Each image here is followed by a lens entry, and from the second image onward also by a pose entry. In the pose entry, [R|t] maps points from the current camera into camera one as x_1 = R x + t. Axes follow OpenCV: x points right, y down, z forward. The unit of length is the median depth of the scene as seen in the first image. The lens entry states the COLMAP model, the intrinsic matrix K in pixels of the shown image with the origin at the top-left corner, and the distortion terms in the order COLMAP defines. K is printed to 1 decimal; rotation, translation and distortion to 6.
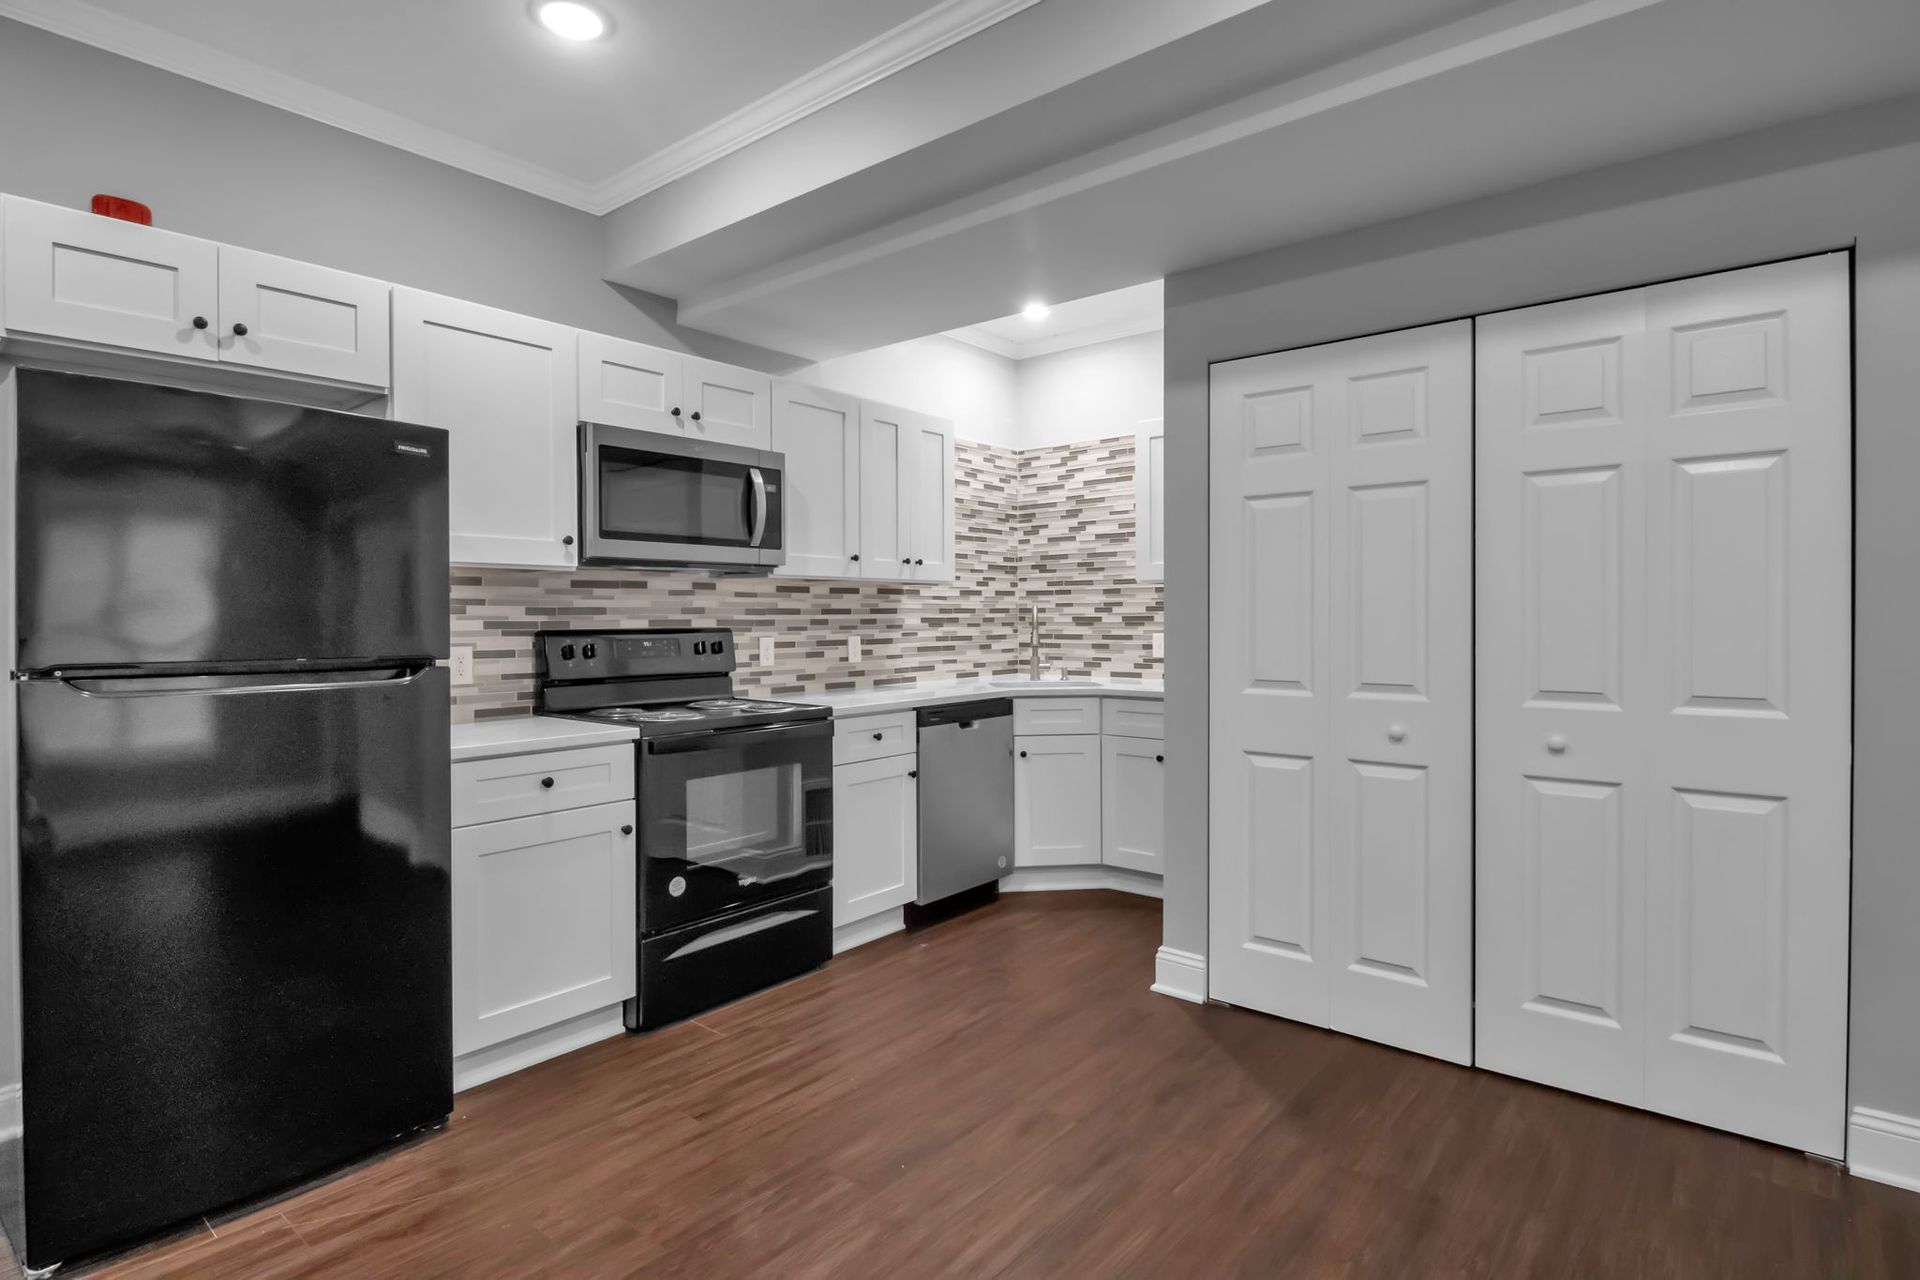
lens RADIAL K [[968.4, 0, 967.7], [0, 968.4, 622.5], [0, 0, 1]] dist [-0.005836, -0.002609]
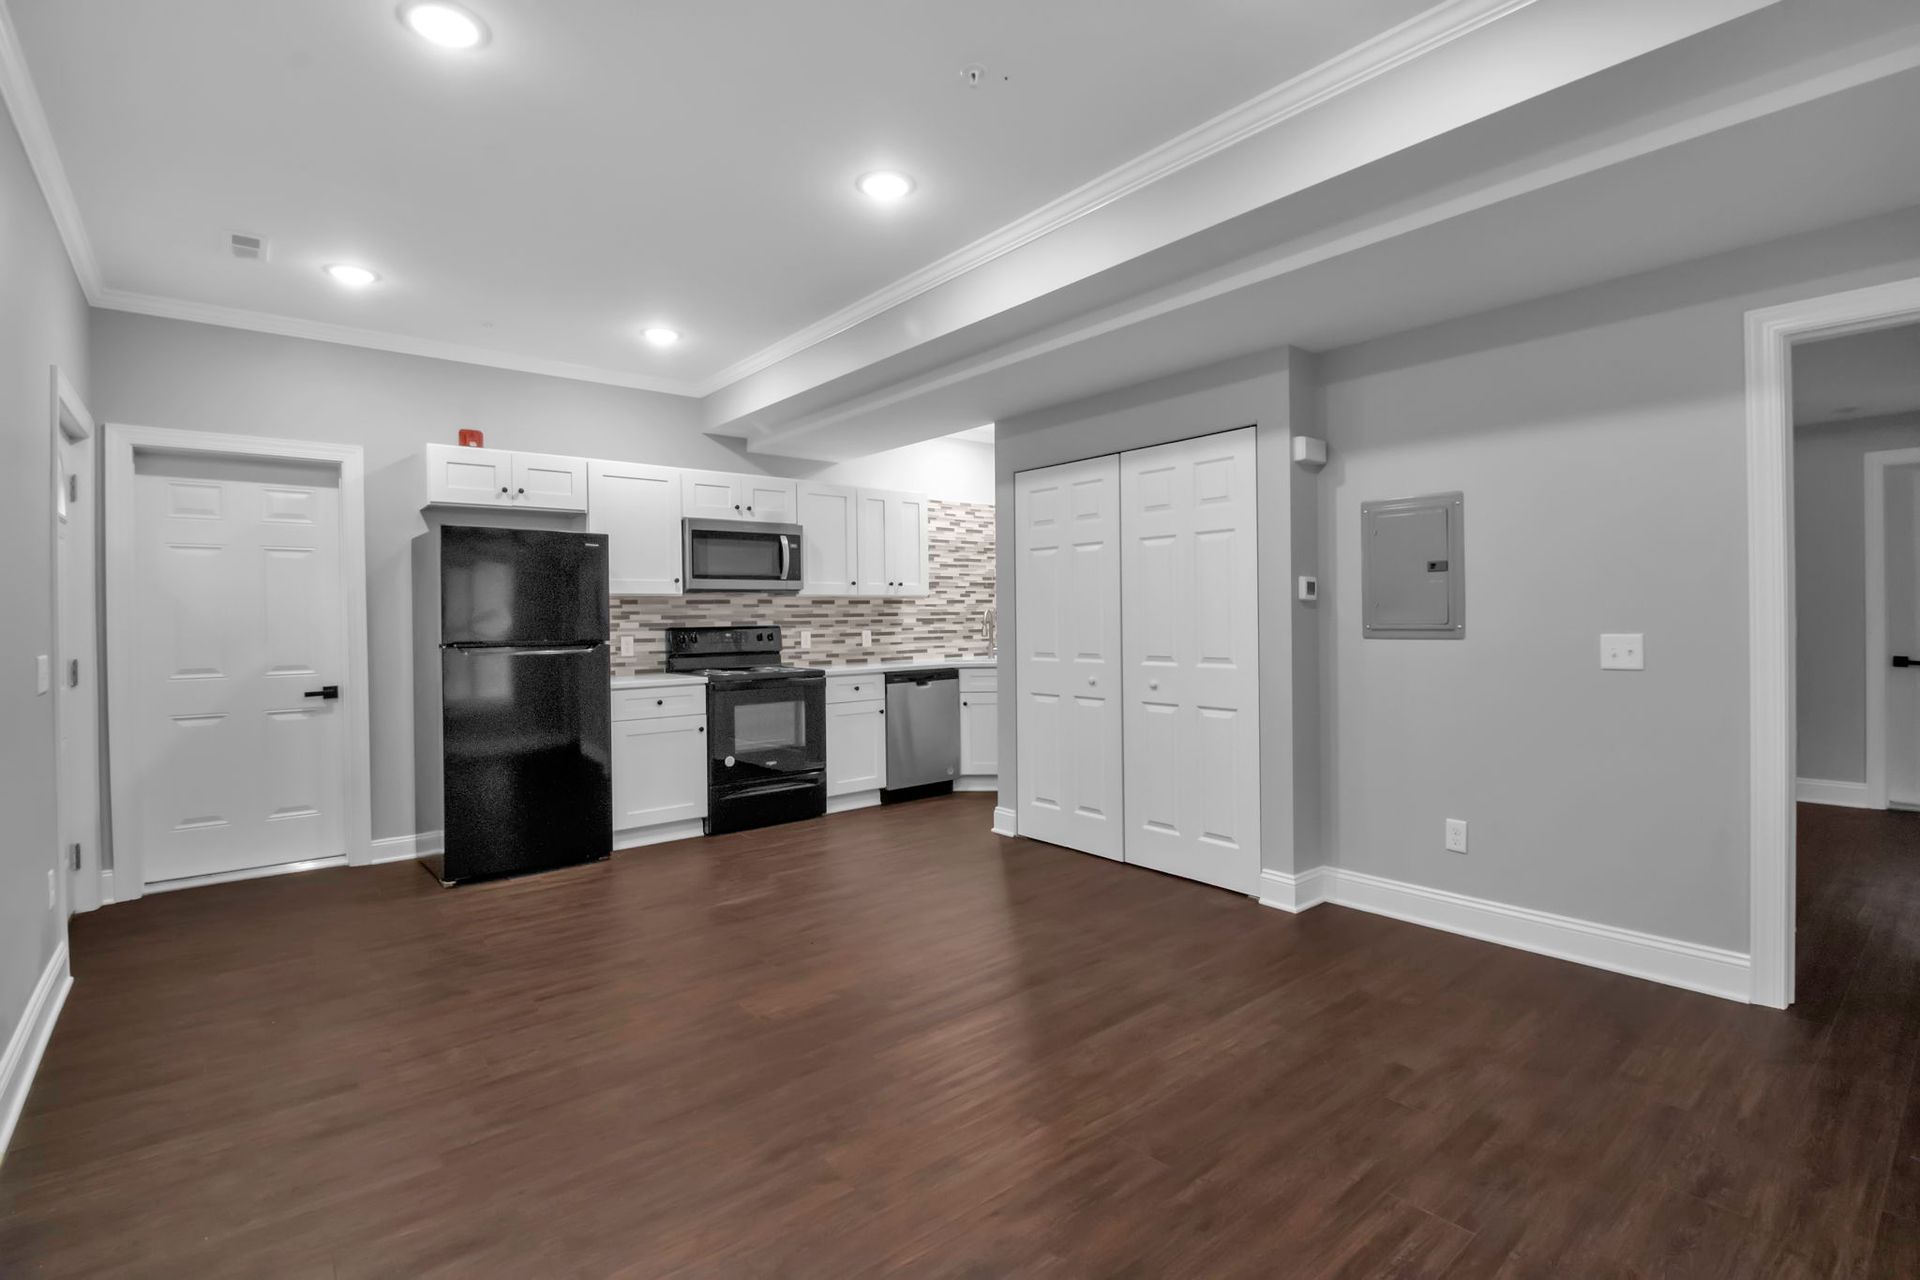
lens RADIAL K [[881.9, 0, 973.7], [0, 881.9, 623.8], [0, 0, 1]] dist [-0.011905, -0.003089]
pose [[0.982651, -0.008122, -0.185285, 0.468772], [0.008702, 0.999959, 0.002314, 0.001899], [0.185259, -0.003886, 0.982682, -0.581282]]
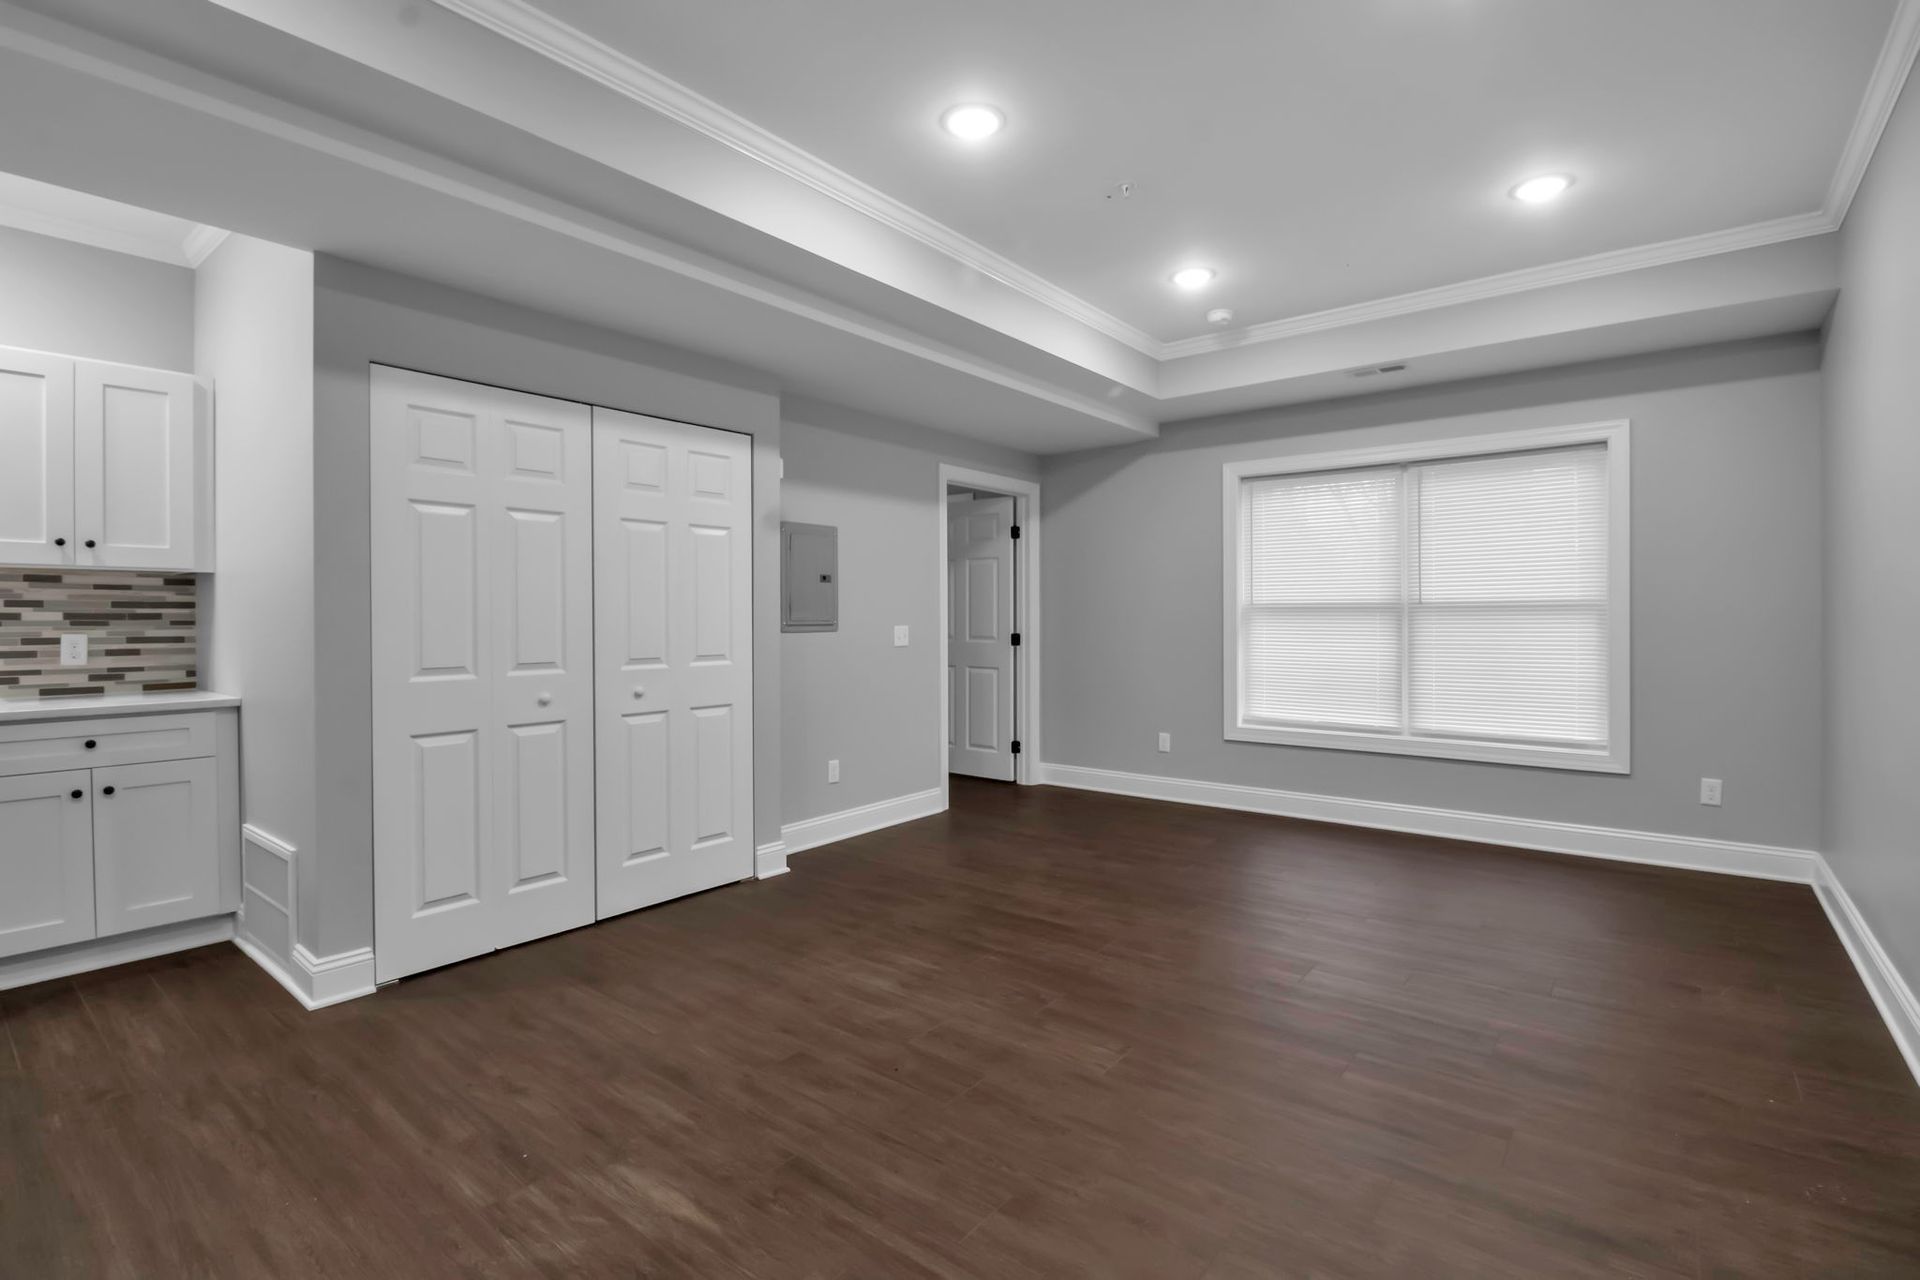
lens RADIAL K [[881.9, 0, 967.4], [0, 881.9, 625.8], [0, 0, 1]] dist [-0.011905, -0.003089]
pose [[-0.009103, -0.007604, 0.999930, -0.675419], [0.012649, 0.999890, 0.007719, 0.010339], [-0.999879, 0.012719, -0.009006, 0.378751]]
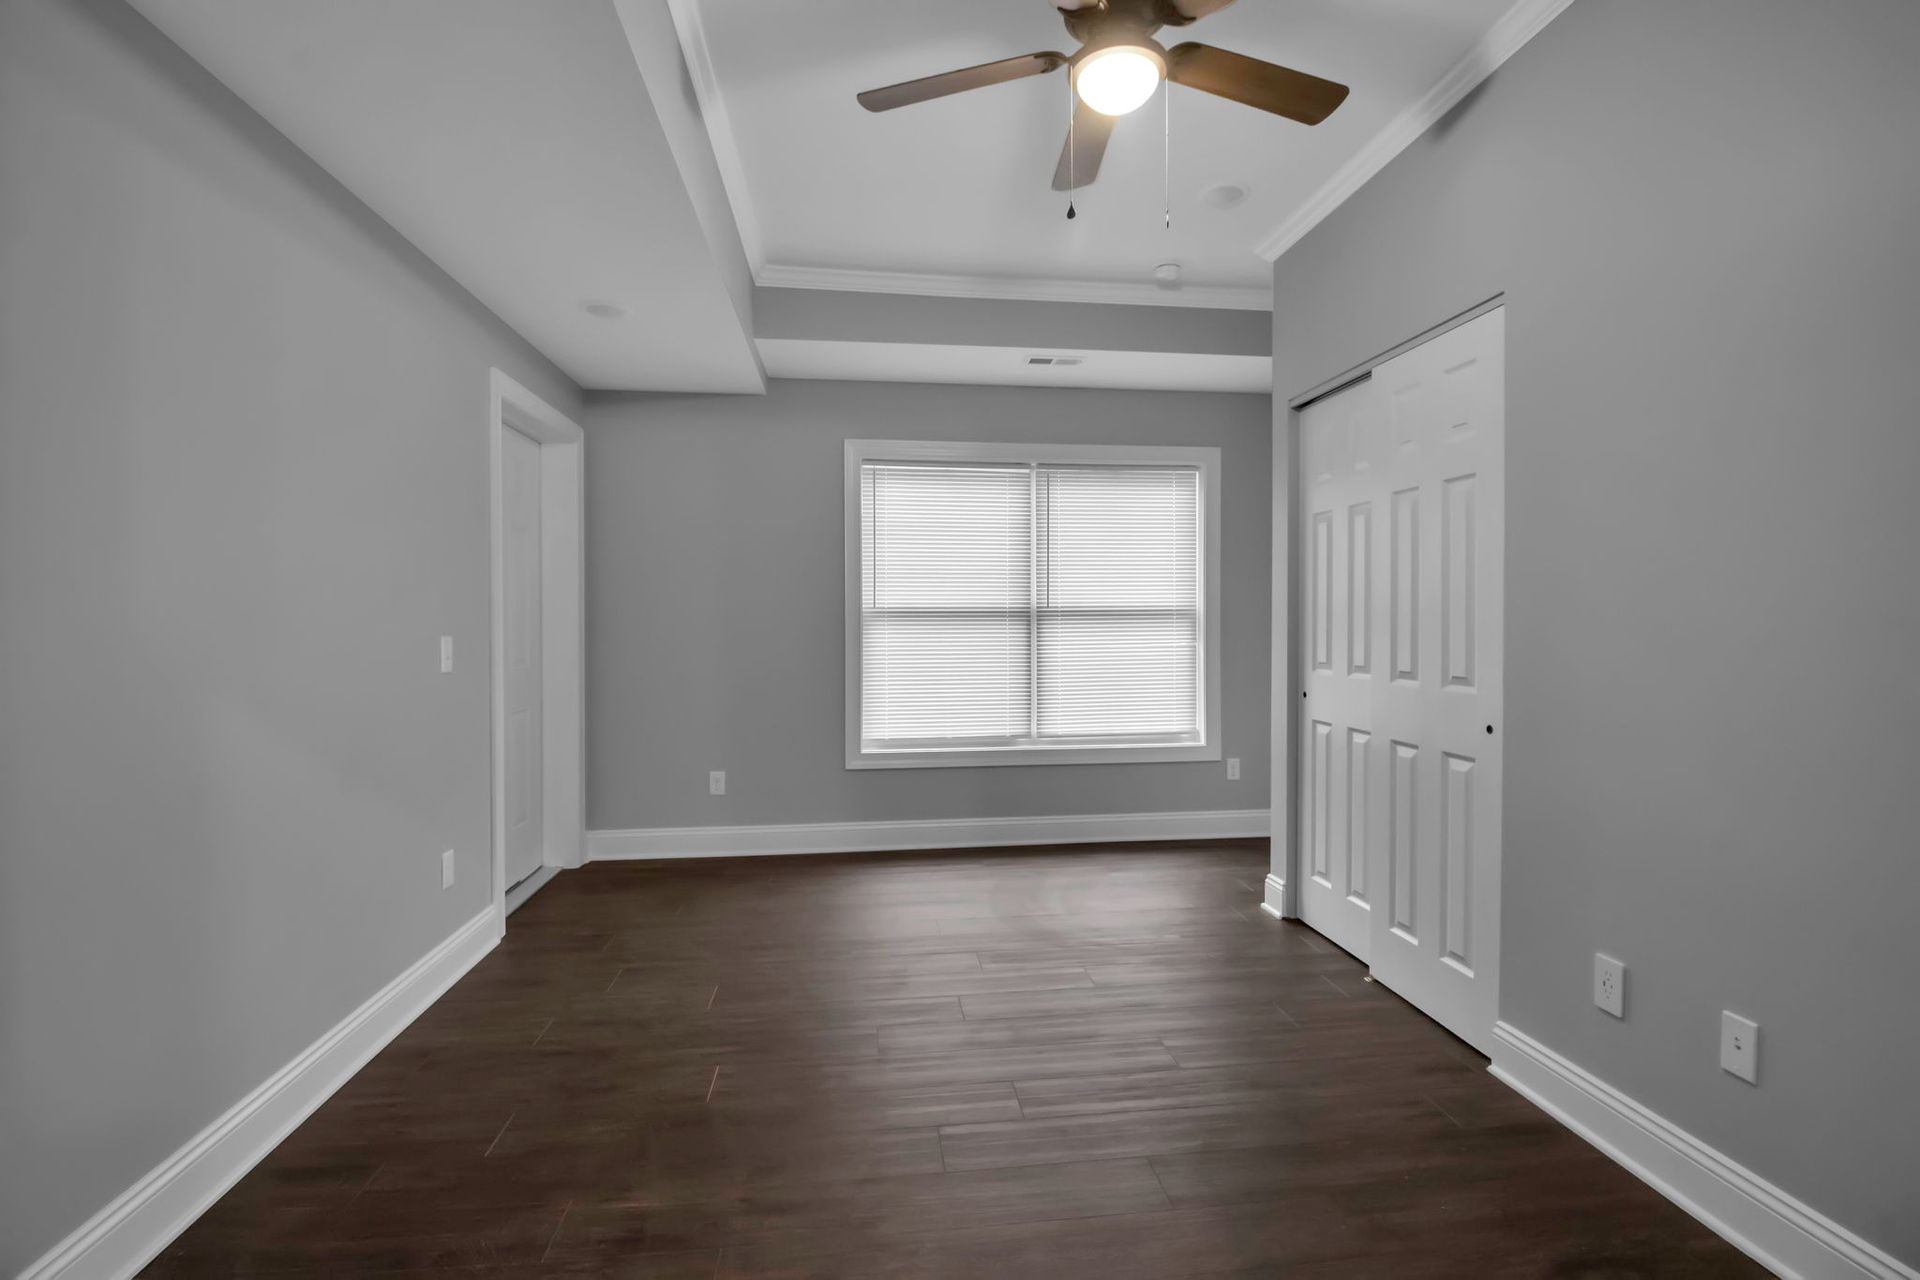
lens RADIAL K [[881.9, 0, 977.6], [0, 881.9, 641.4], [0, 0, 1]] dist [-0.011905, -0.003089]
pose [[-0.740868, -0.008773, 0.671593, -0.073716], [0.010813, 0.999629, 0.024986, 0.009869], [-0.671563, 0.025774, -0.740499, 0.792178]]
